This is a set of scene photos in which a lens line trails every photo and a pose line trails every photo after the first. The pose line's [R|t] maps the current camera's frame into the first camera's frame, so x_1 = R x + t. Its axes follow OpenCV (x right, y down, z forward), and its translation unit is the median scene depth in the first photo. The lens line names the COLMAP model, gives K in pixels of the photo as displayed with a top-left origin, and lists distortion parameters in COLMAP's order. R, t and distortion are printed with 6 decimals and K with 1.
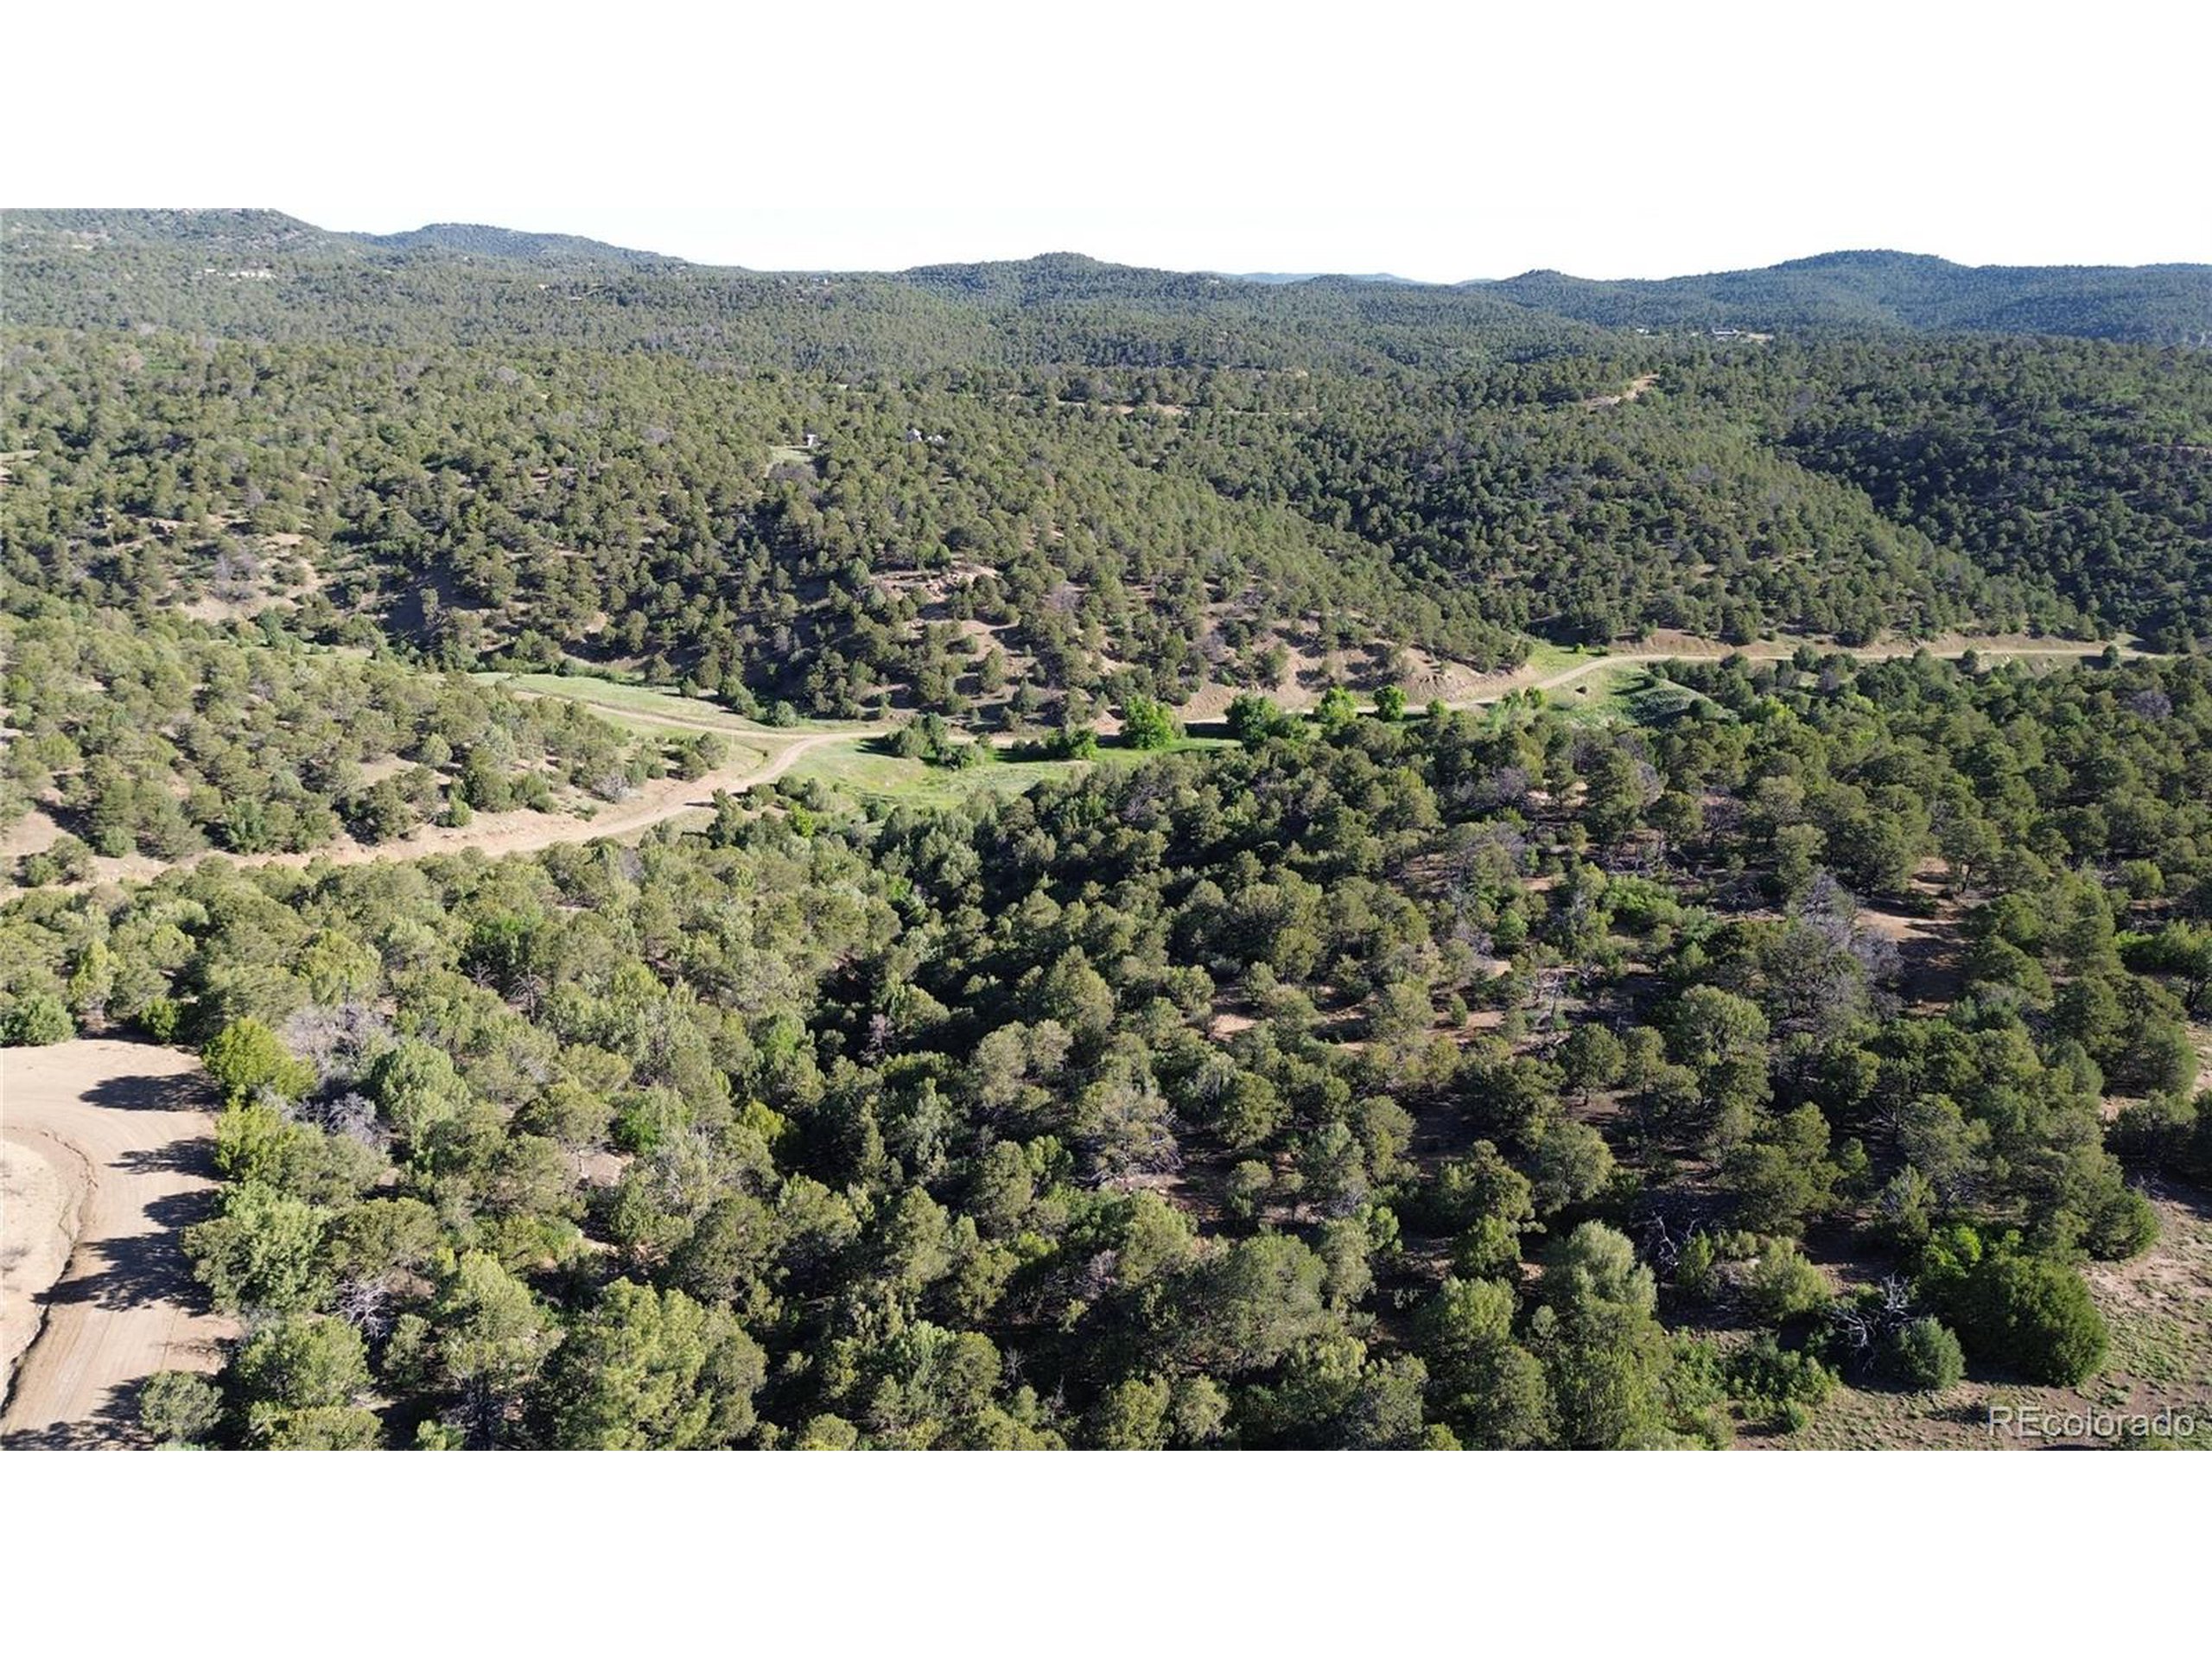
lens RADIAL K [[1561.0, 0, 1120.4], [0, 1561.0, 827.3], [0, 0, 1]] dist [0.084322, -0.085744]
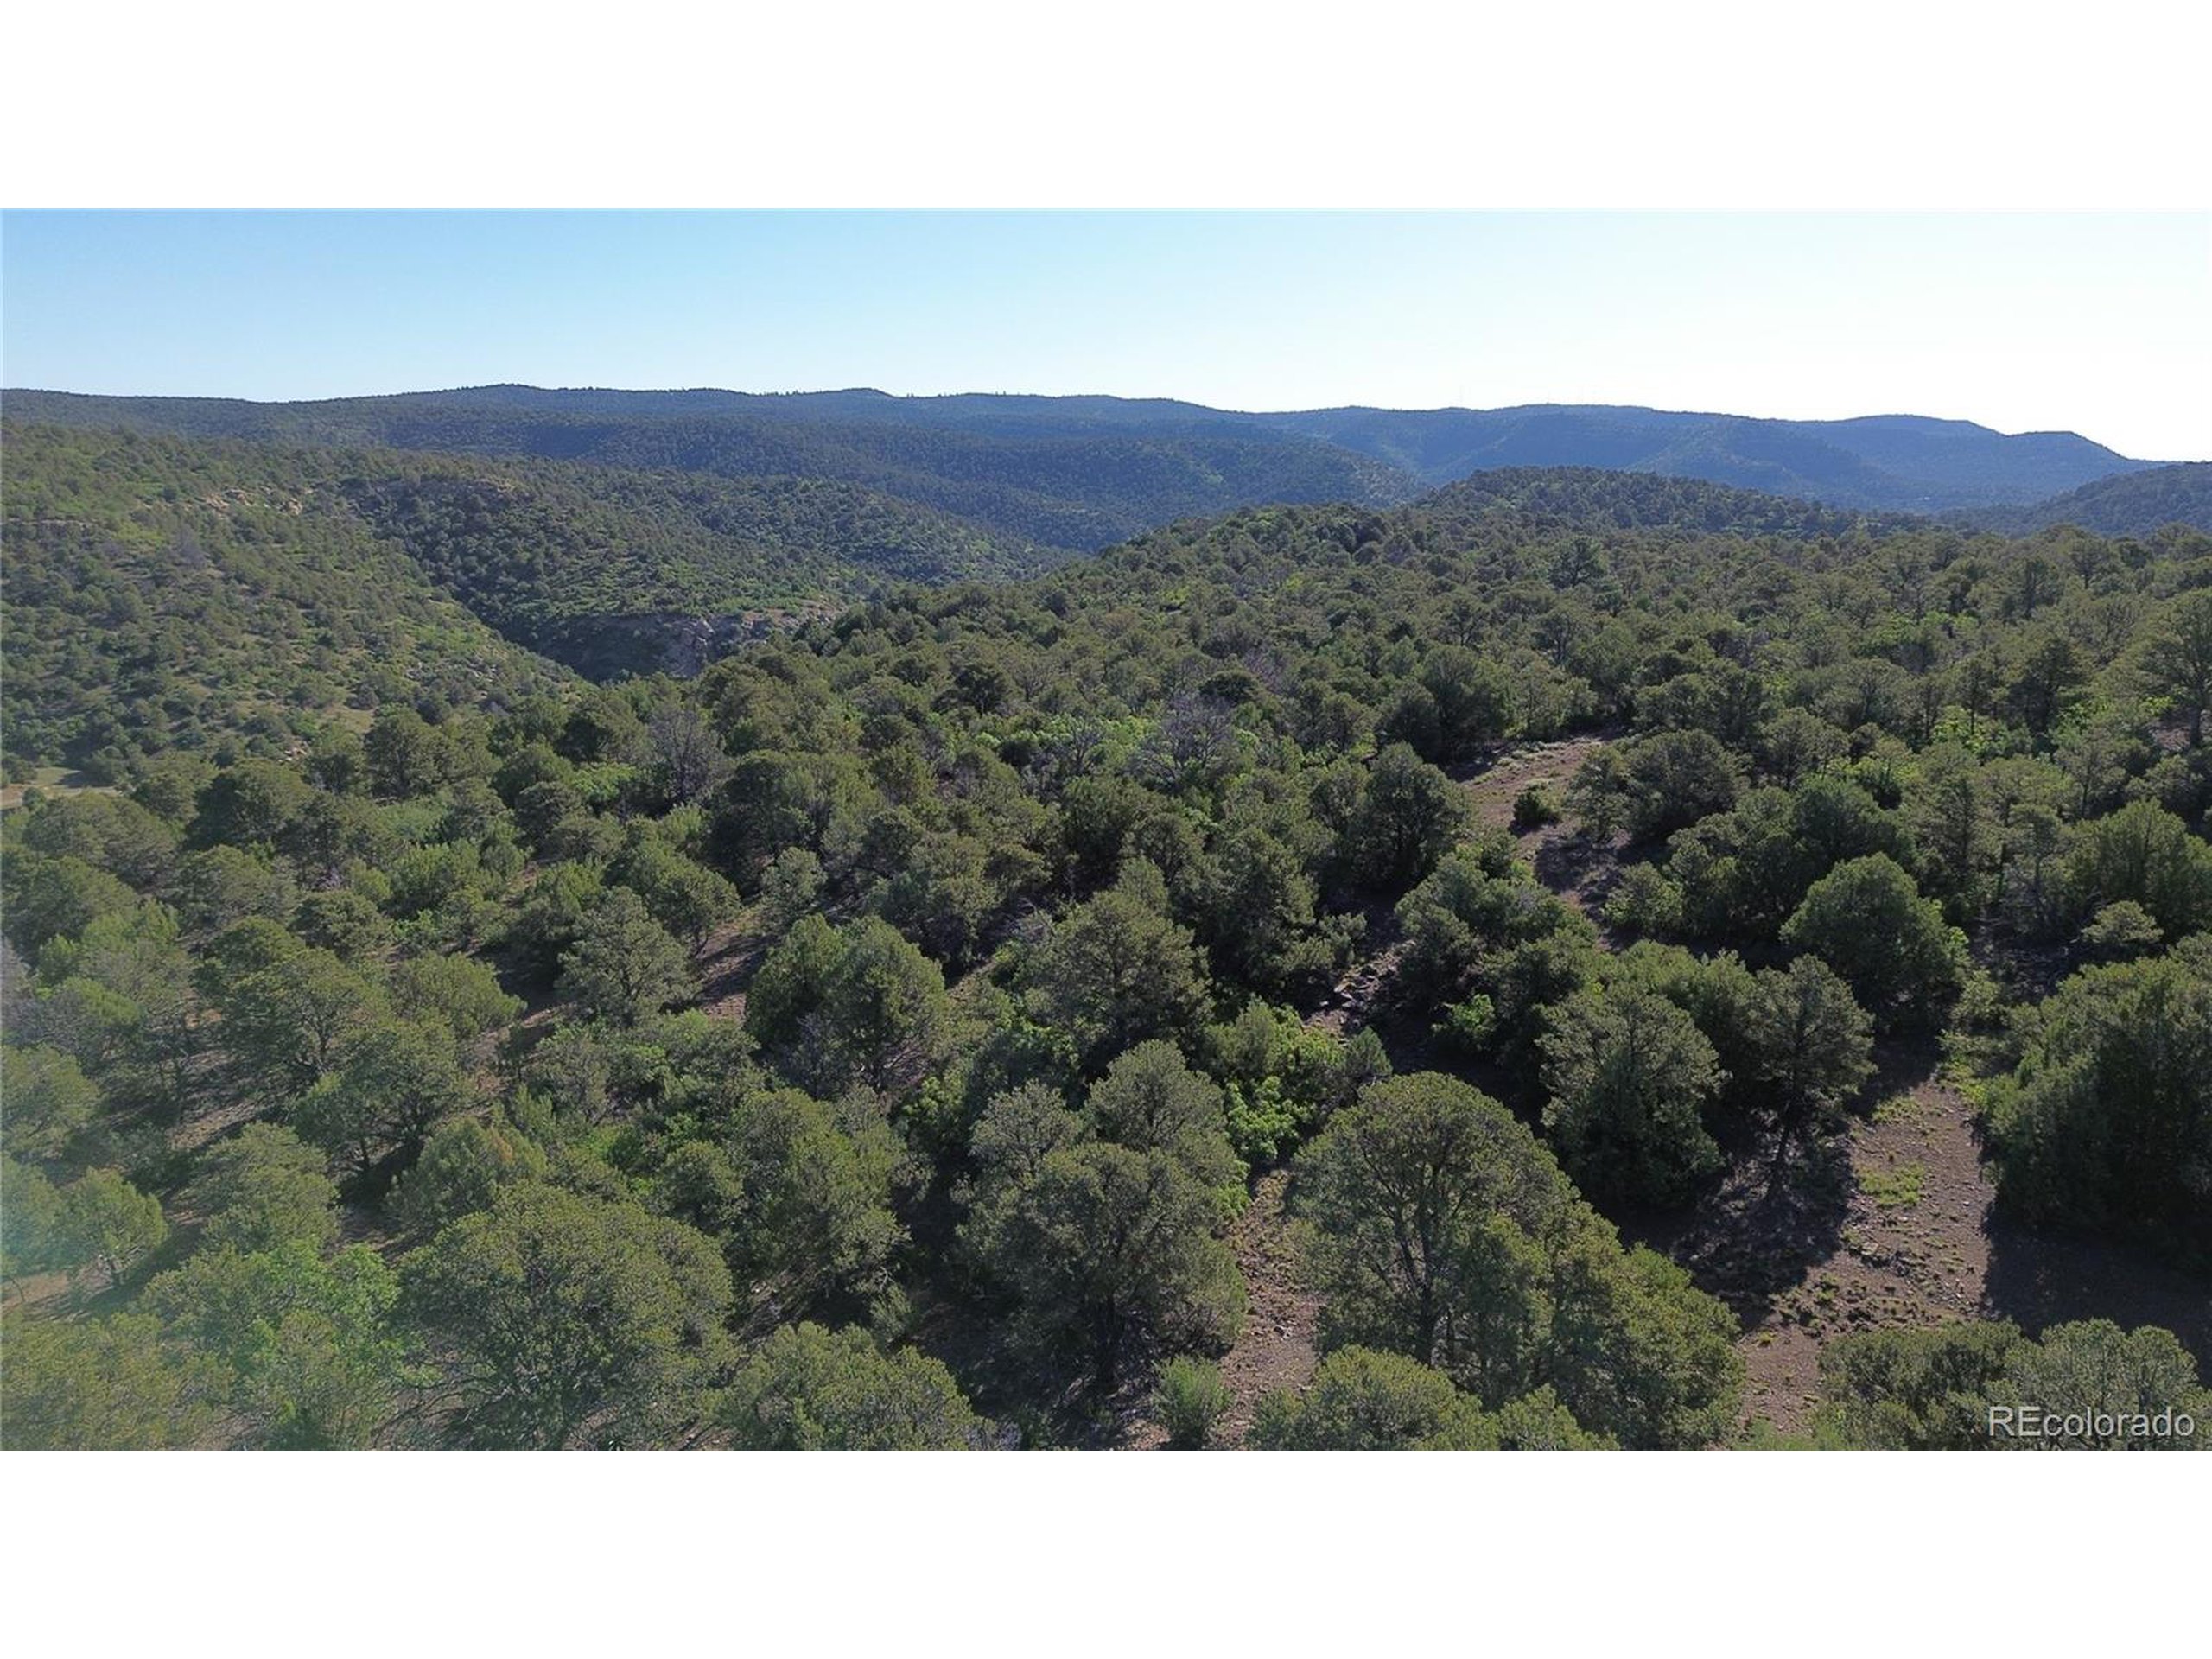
lens RADIAL K [[1561.0, 0, 1114.1], [0, 1561.0, 836.6], [0, 0, 1]] dist [0.084322, -0.085744]
pose [[0.418729, -0.226907, 0.879306, 0.213703], [0.293057, 0.950239, 0.105657, -0.031164], [-0.859526, 0.213445, 0.464389, 0.292466]]
